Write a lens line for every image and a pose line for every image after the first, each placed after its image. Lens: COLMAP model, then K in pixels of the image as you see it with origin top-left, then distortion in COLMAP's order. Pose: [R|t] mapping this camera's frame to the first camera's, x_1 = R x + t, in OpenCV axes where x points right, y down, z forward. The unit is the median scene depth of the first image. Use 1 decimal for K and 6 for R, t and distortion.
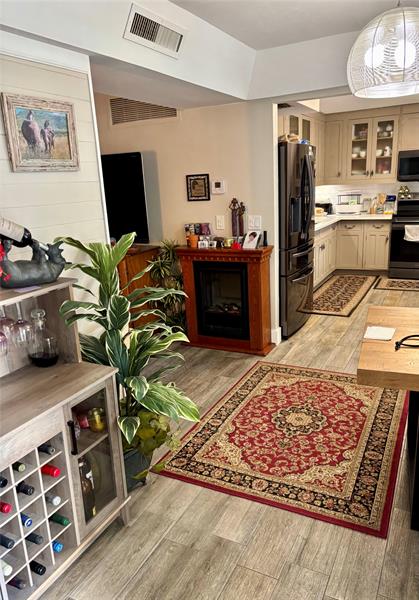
lens RADIAL K [[452.9, 0, 213.7], [0, 452.9, 305.2], [0, 0, 1]] dist [0.043032, -0.030483]
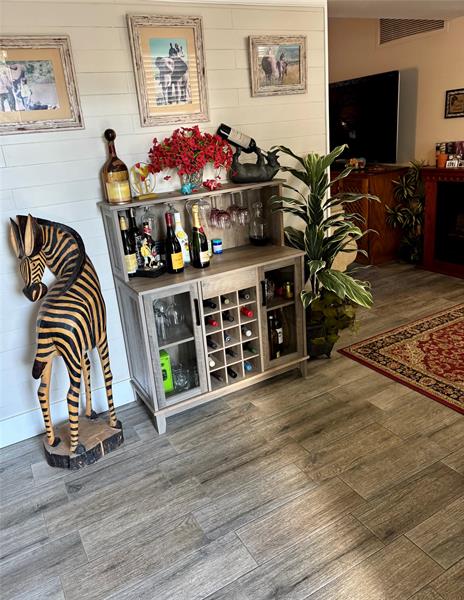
lens RADIAL K [[482.6, 0, 230.8], [0, 482.6, 298.9], [0, 0, 1]] dist [0.018751, -0.018072]
pose [[0.830482, 0.157992, -0.534171, 0.283009], [-0.099404, 0.985576, 0.136960, 0.082424], [0.548105, -0.060644, 0.834208, -0.203165]]
